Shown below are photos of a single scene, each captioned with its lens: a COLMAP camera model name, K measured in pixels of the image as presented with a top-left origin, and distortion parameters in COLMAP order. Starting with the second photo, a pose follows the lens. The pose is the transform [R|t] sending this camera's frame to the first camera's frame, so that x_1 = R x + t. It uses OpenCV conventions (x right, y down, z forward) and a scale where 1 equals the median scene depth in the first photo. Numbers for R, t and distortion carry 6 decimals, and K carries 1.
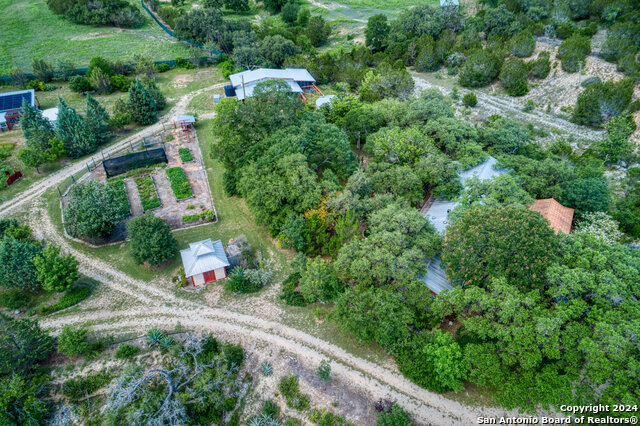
lens RADIAL K [[437.4, 0, 320.0], [0, 437.4, 213.0], [0, 0, 1]] dist [0.002625, 0.002623]
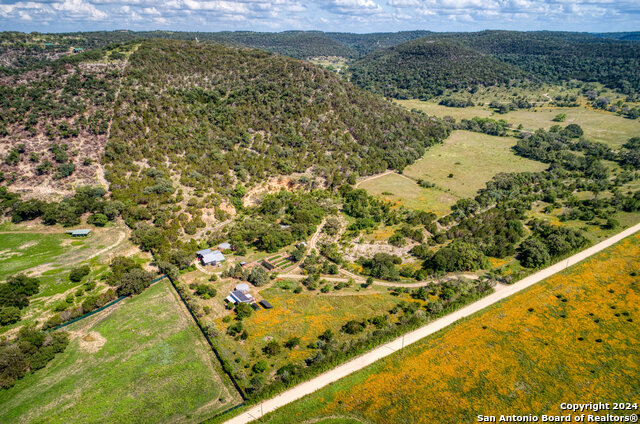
lens RADIAL K [[437.4, 0, 320.0], [0, 437.4, 212.0], [0, 0, 1]] dist [0.002625, 0.002623]
pose [[-0.255928, -0.381194, 0.888365, -3.901260], [0.519165, 0.720998, 0.458943, -2.090446], [-0.815456, 0.578665, 0.013379, 0.373782]]
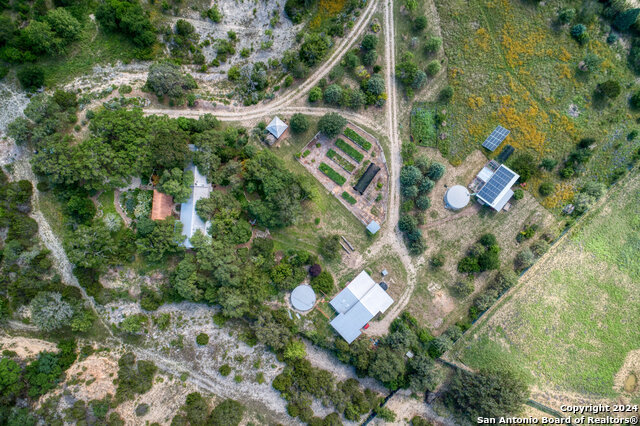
lens RADIAL K [[437.4, 0, 320.0], [0, 437.4, 213.0], [0, 0, 1]] dist [0.002625, 0.002623]
pose [[-0.891497, 0.452970, 0.007230, -0.217394], [-0.238347, -0.482546, 0.842817, -1.872426], [0.385259, 0.749645, 0.538152, 0.057774]]
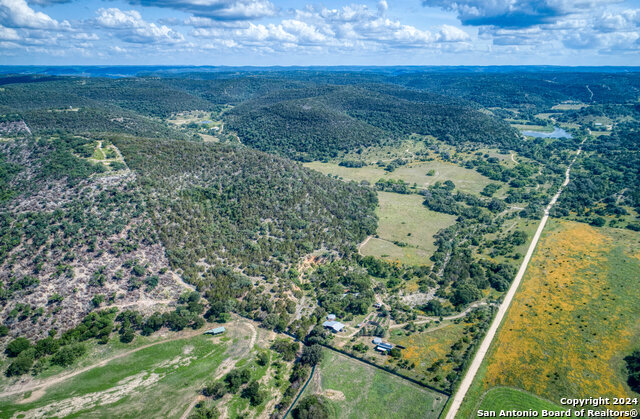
lens RADIAL K [[444.9, 0, 320.0], [0, 444.9, 209.5], [0, 0, 1]] dist [0.004338, 0.002385]
pose [[-0.630185, -0.265021, 0.729815, -4.119705], [0.406748, 0.687968, 0.601046, -5.339405], [-0.661379, 0.675621, -0.325750, 2.549230]]
